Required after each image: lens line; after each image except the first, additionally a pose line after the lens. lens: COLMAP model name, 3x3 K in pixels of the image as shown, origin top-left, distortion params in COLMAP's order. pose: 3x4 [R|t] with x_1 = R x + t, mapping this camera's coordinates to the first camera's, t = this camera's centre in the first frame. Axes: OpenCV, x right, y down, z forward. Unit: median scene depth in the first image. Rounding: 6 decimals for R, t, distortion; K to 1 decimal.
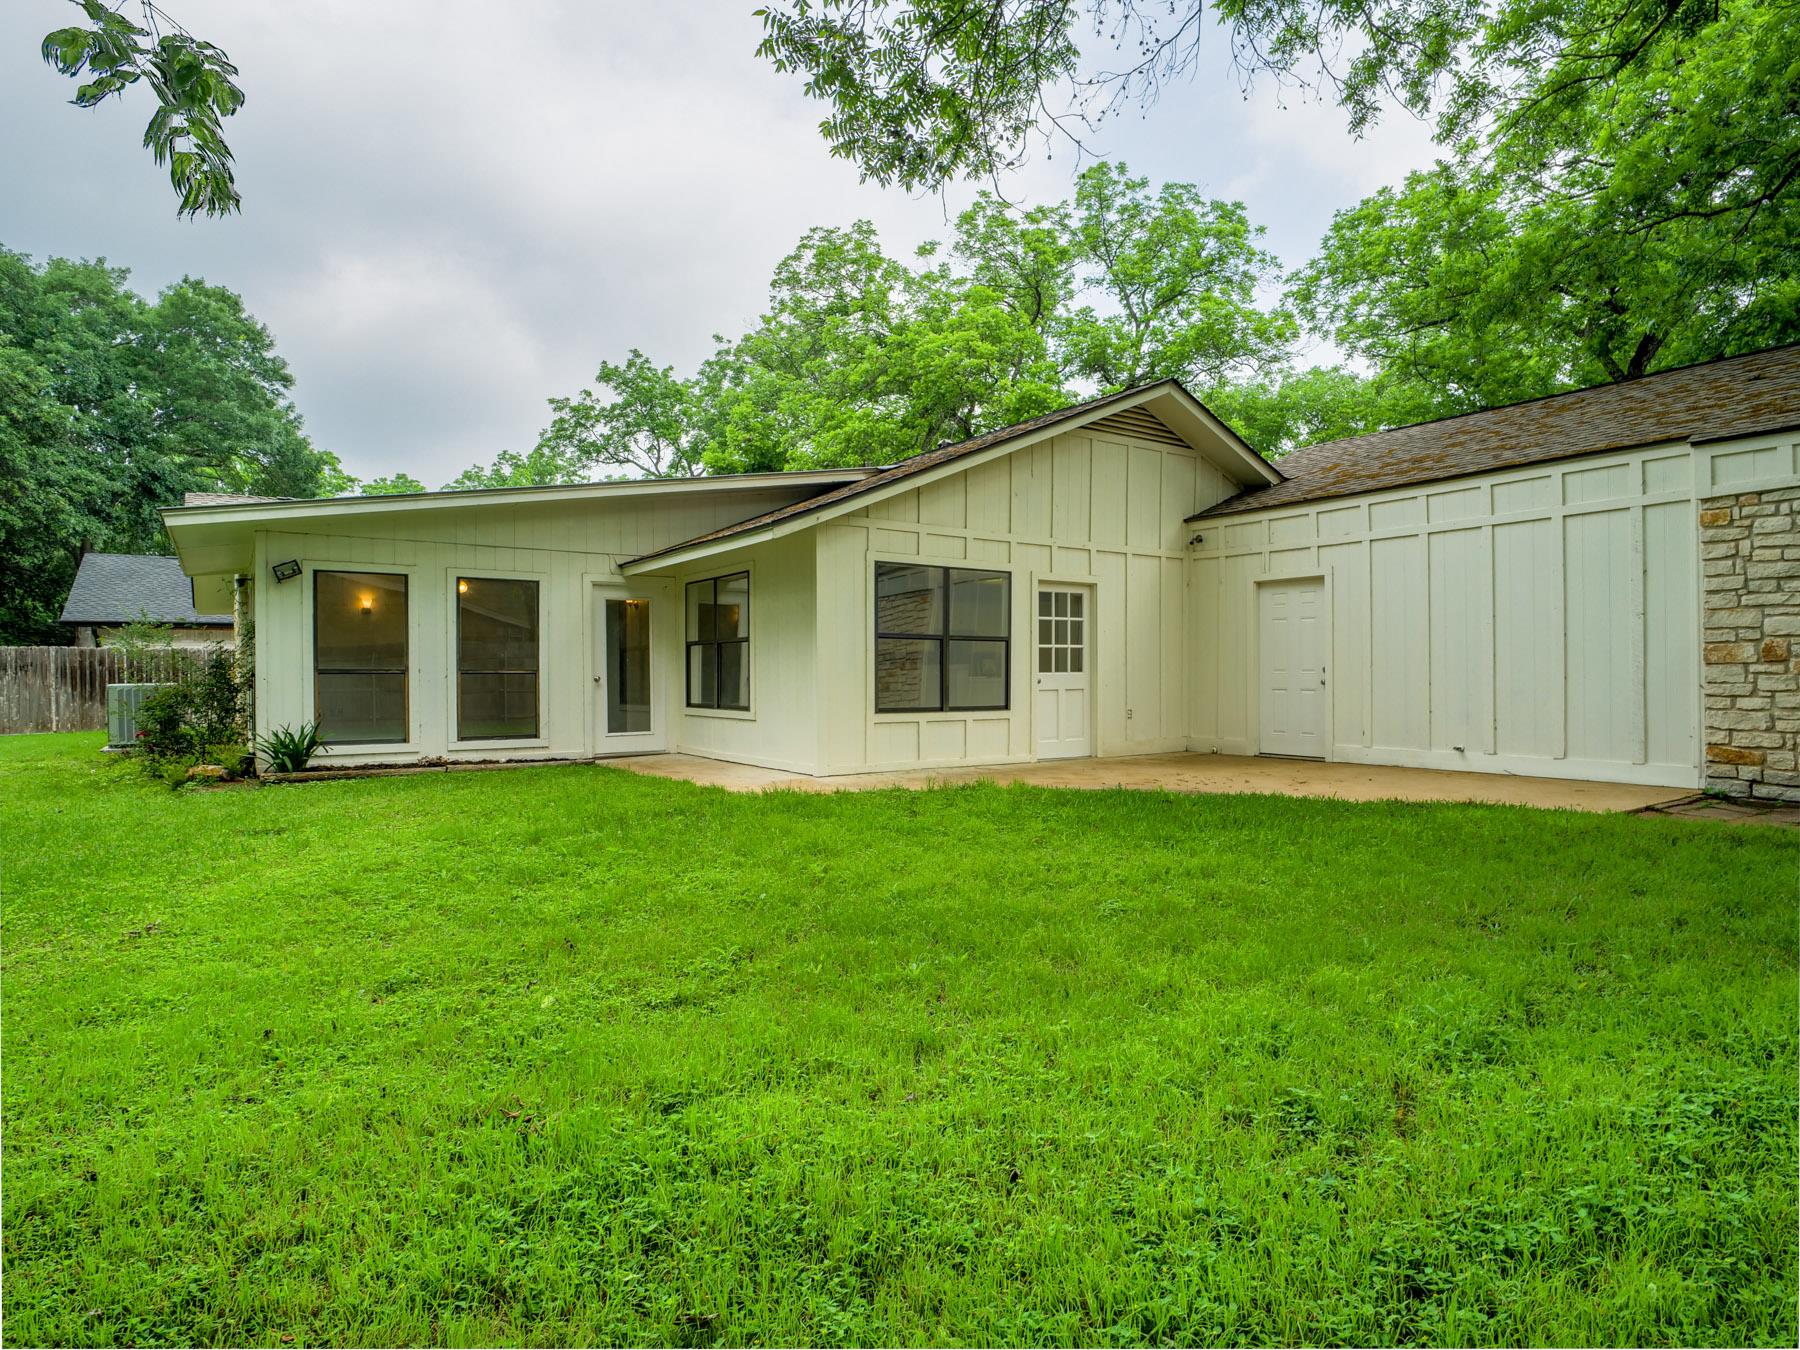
lens RADIAL K [[983.4, 0, 904.1], [0, 983.4, 672.5], [0, 0, 1]] dist [-0.014658, 0.002122]
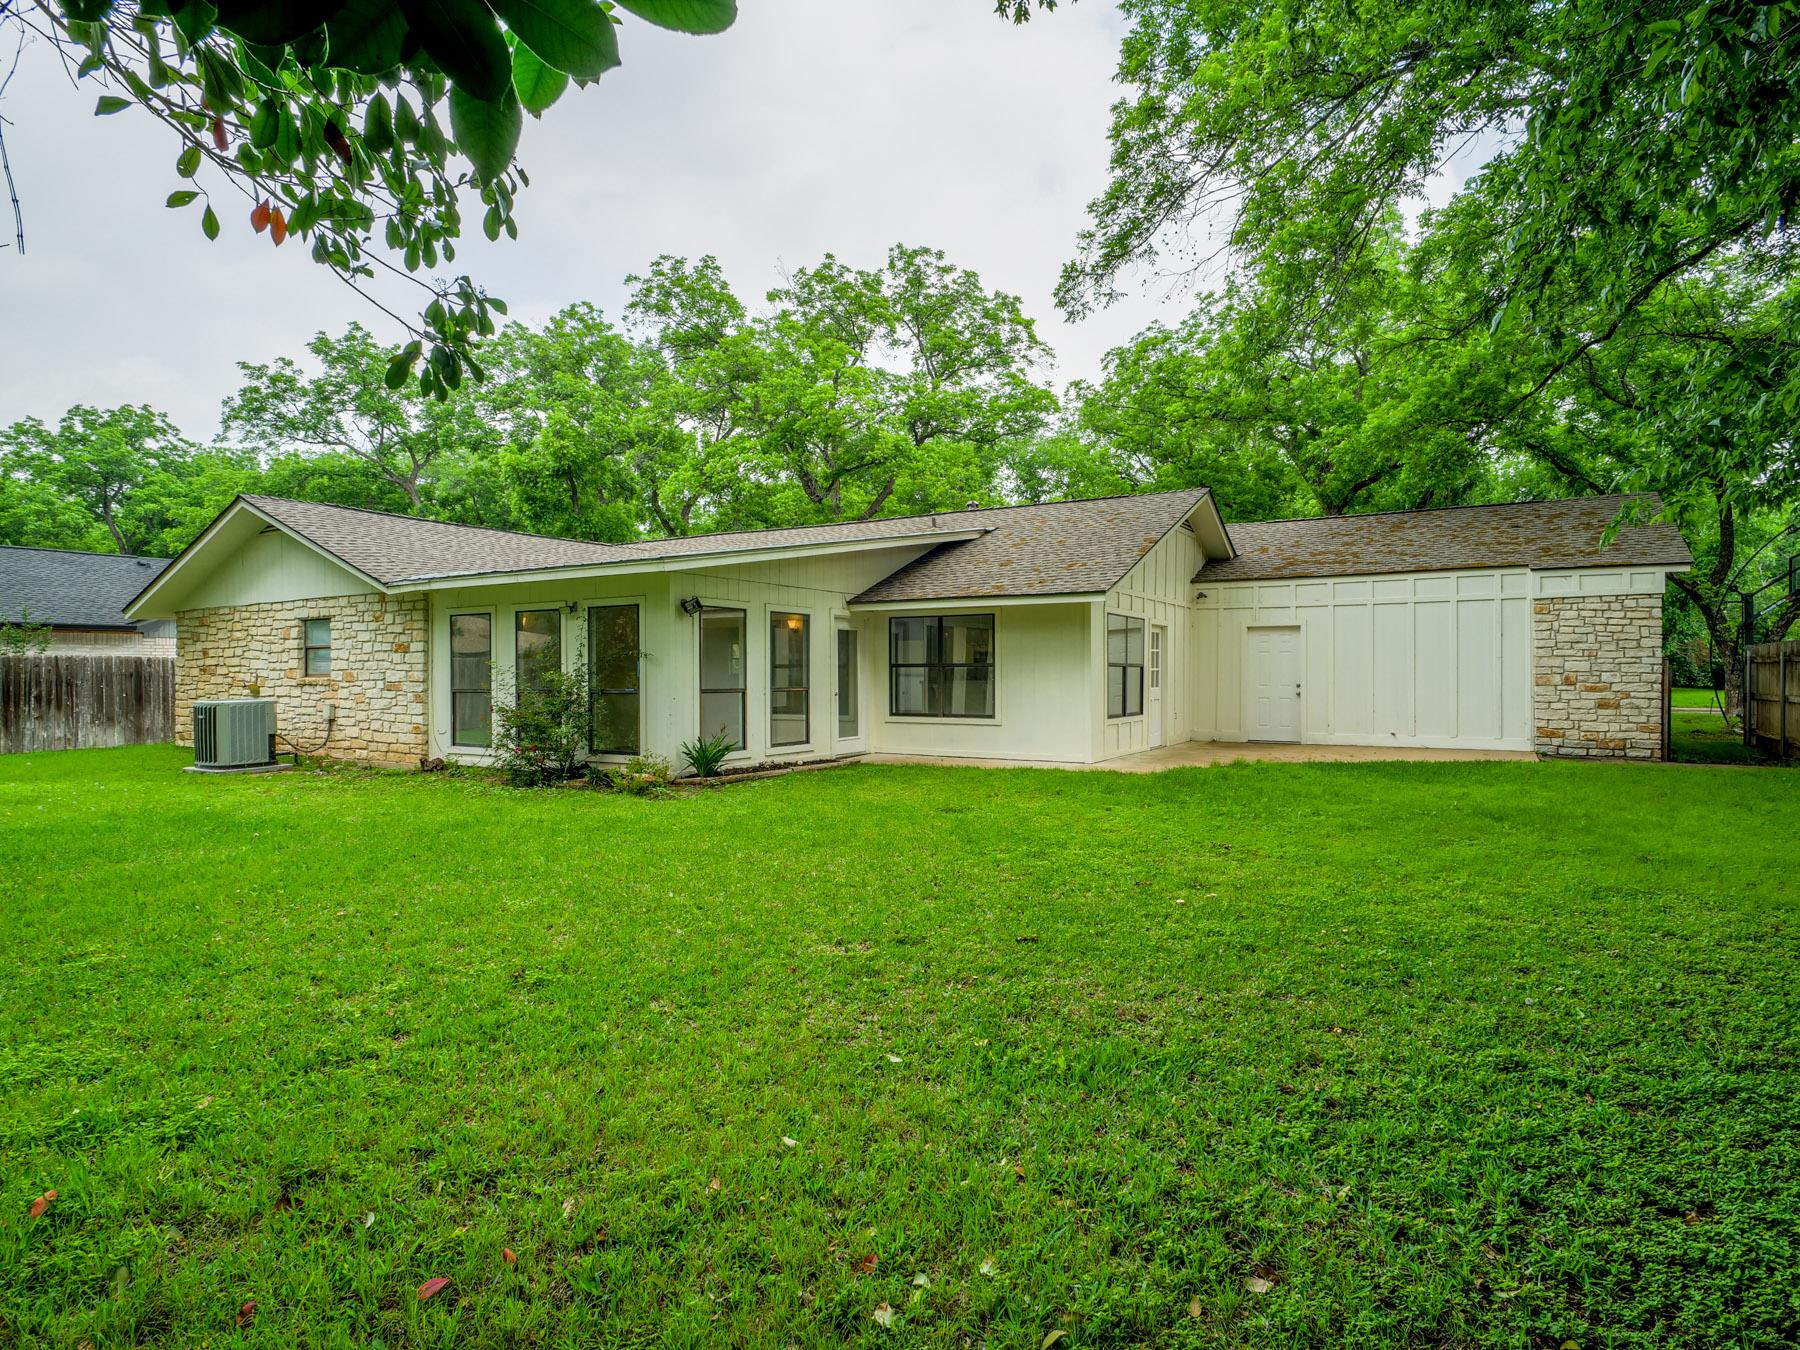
lens RADIAL K [[975.3, 0, 907.4], [0, 975.3, 673.6], [0, 0, 1]] dist [-0.016993, 0.001107]
pose [[0.909656, 0.001764, 0.415358, -0.673255], [-0.002912, 0.999993, 0.002130, -0.019967], [-0.415352, -0.003147, 0.909655, -0.131818]]
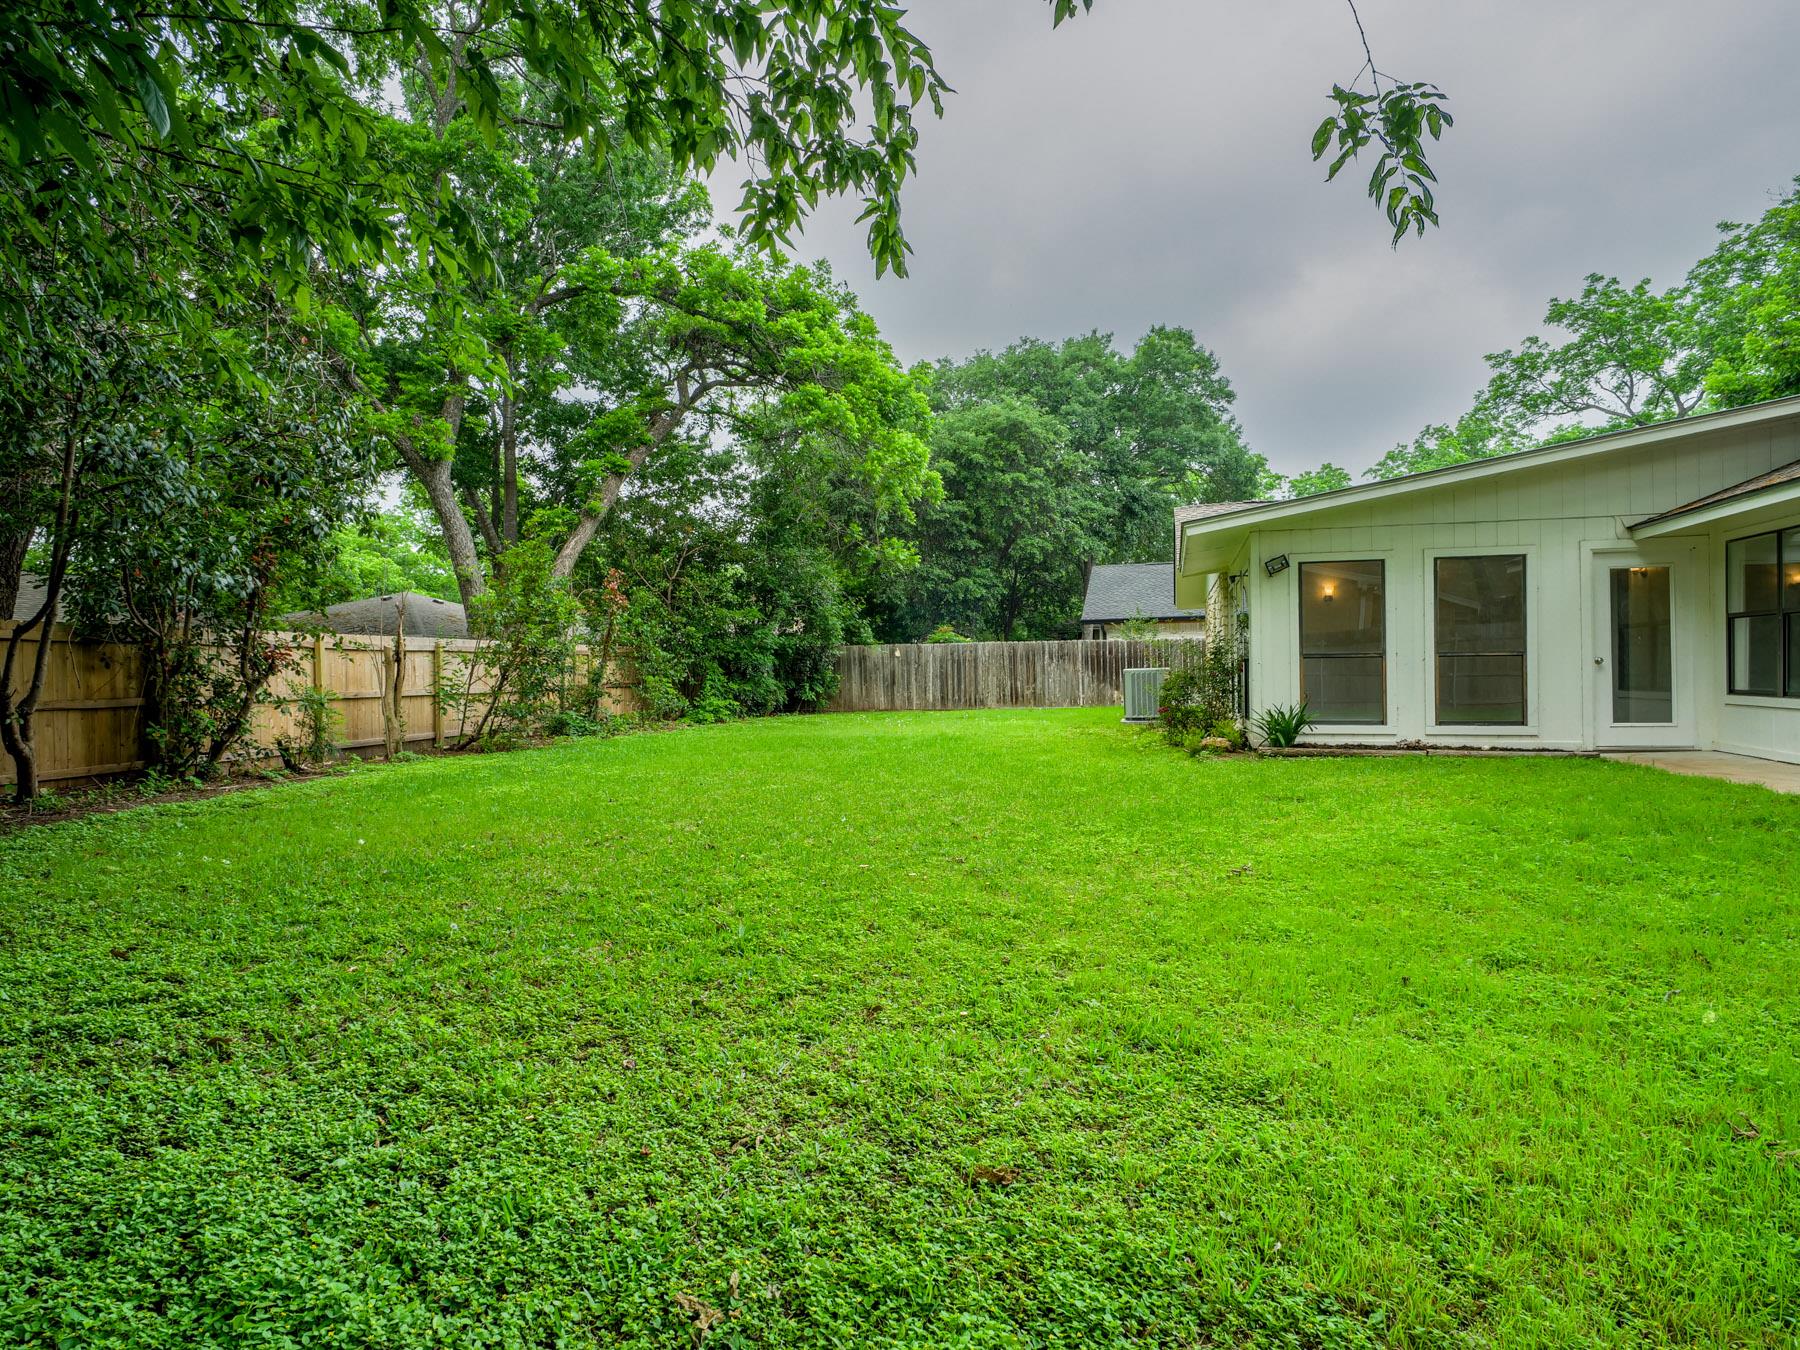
lens RADIAL K [[982.0, 0, 893.0], [0, 982.0, 683.1], [0, 0, 1]] dist [-0.018361, 0.000954]
pose [[0.634830, 0.007851, -0.772612, -0.038799], [0.011992, 0.999728, 0.020012, 0.001413], [0.772559, -0.021970, 0.634563, -0.030437]]
